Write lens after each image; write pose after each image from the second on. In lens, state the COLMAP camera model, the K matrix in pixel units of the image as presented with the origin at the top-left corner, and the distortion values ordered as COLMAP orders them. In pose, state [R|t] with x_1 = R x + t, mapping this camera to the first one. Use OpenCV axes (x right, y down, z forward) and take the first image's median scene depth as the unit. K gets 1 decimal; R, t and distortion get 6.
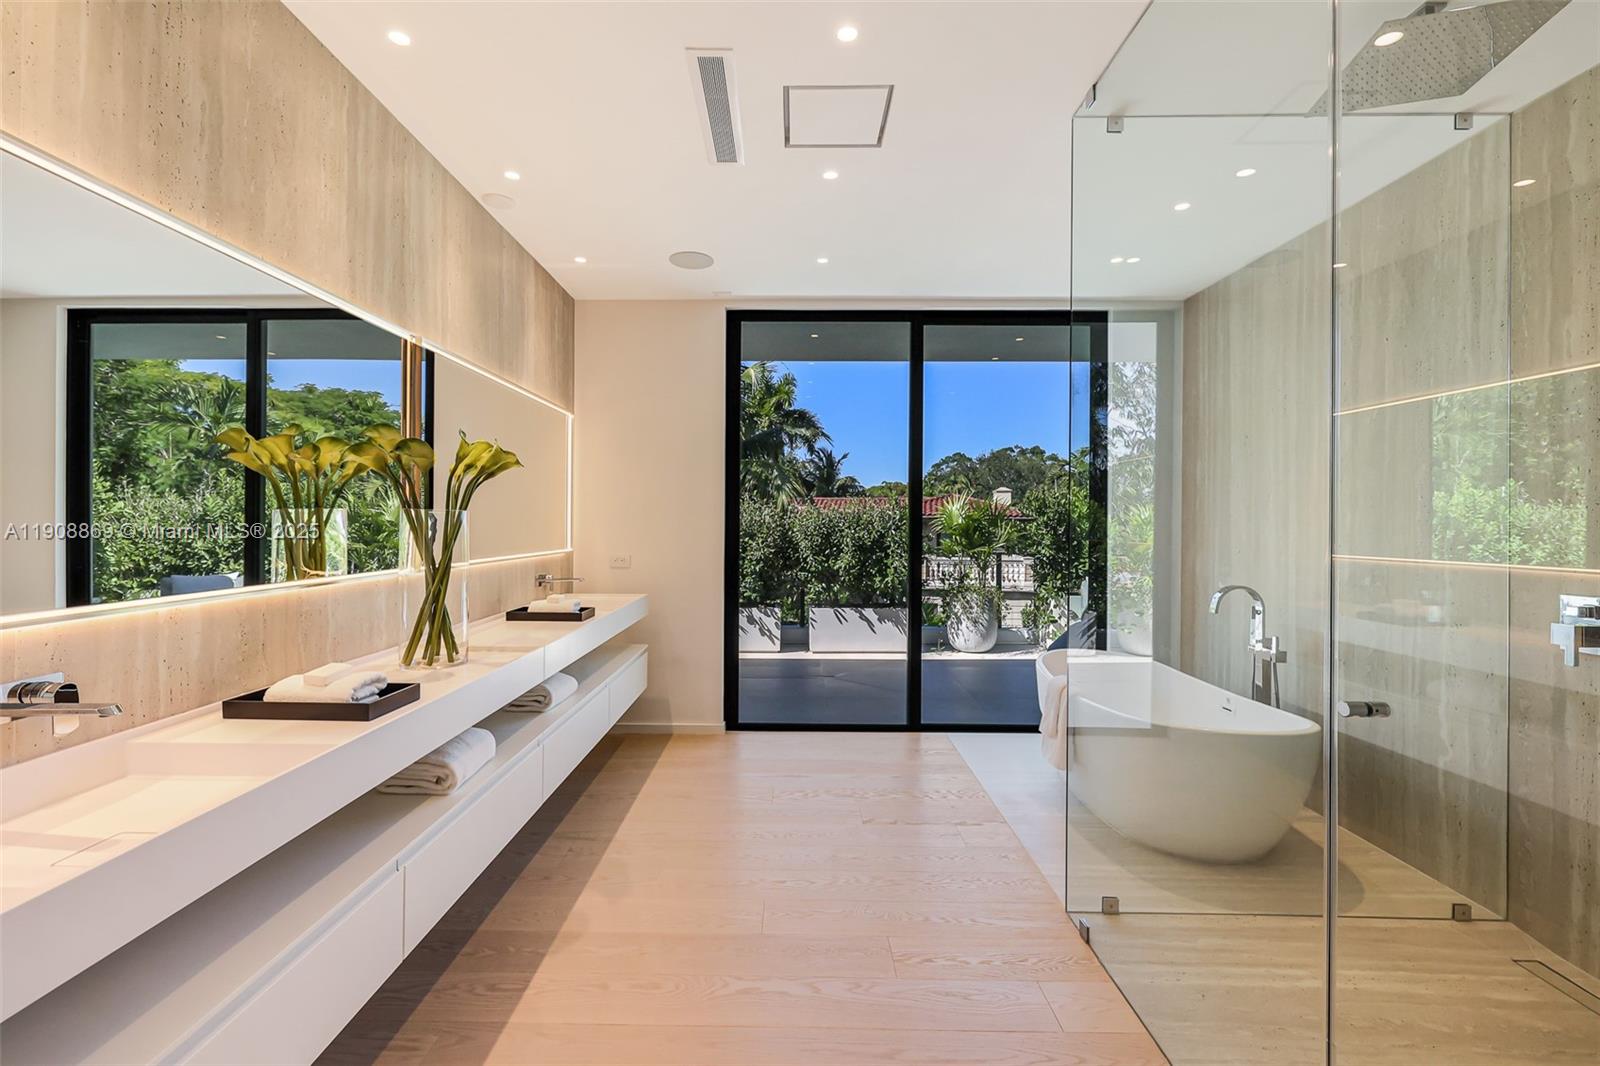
lens RADIAL K [[688.2, 0, 794.0], [0, 688.2, 523.8], [0, 0, 1]] dist [-0.000310, -0.000164]
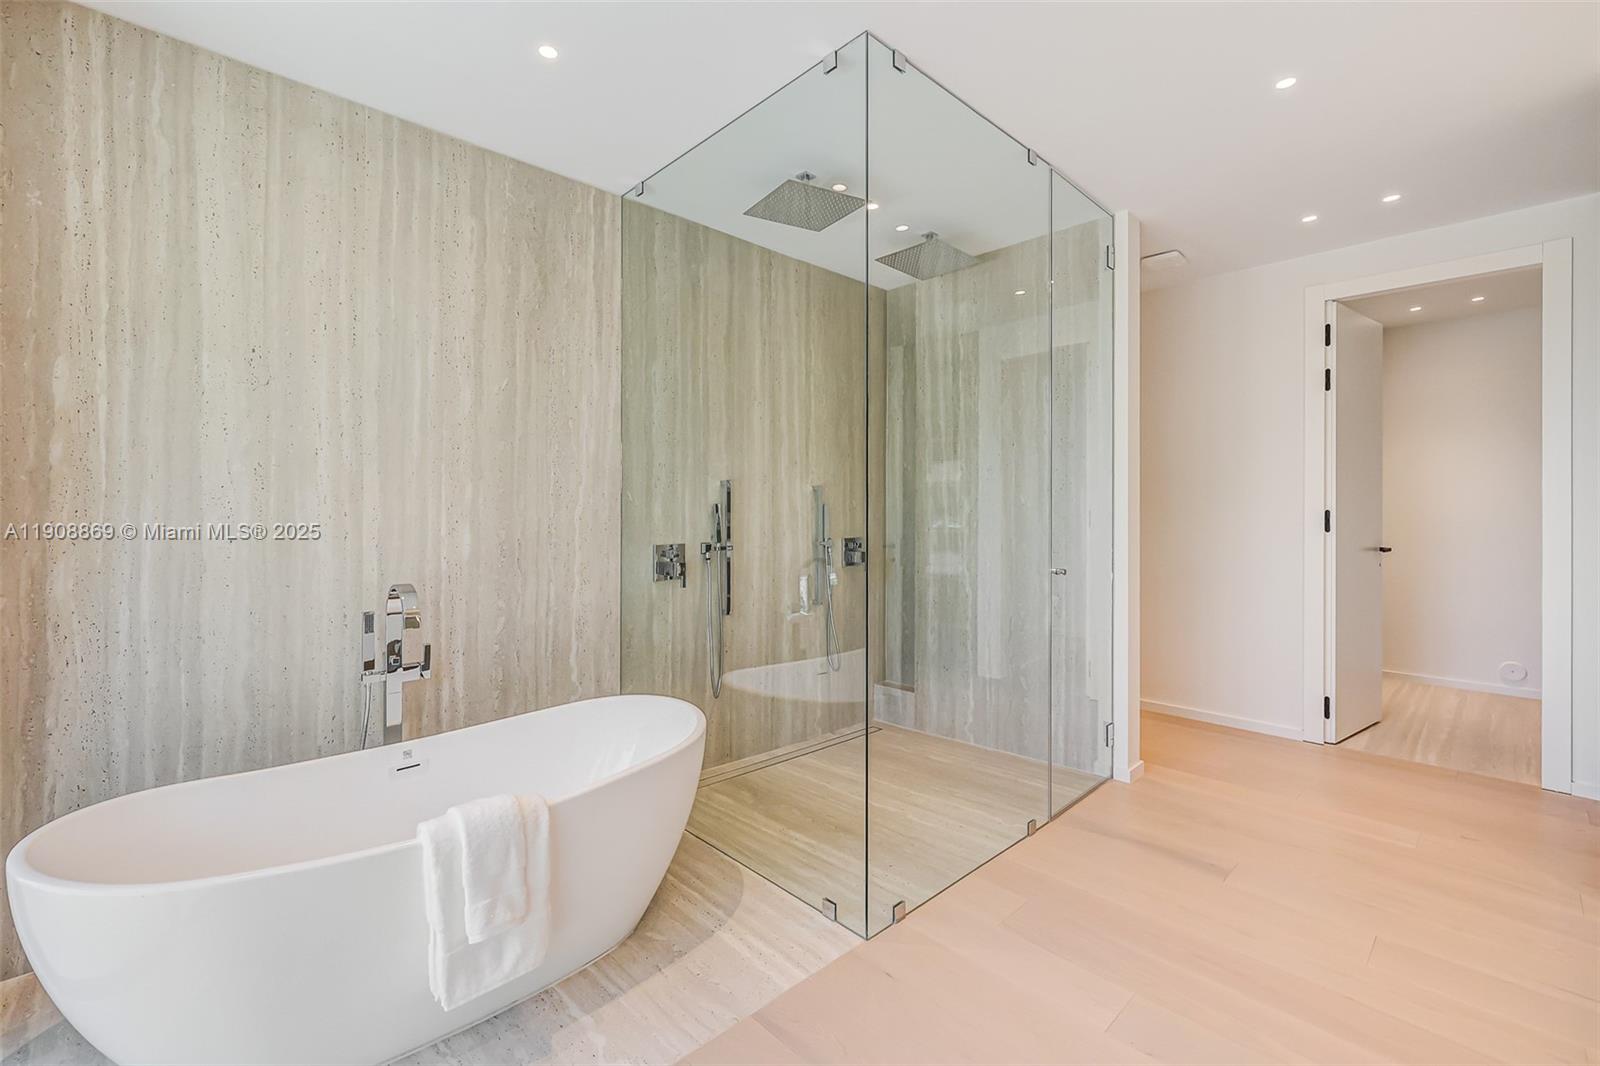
lens RADIAL K [[688.2, 0, 792.1], [0, 688.2, 517.0], [0, 0, 1]] dist [-0.000310, -0.000164]
pose [[-0.691952, -0.005323, 0.721924, -0.157485], [0.003720, 0.999933, 0.010938, 0.020681], [-0.721934, 0.010254, -0.691886, 1.601219]]
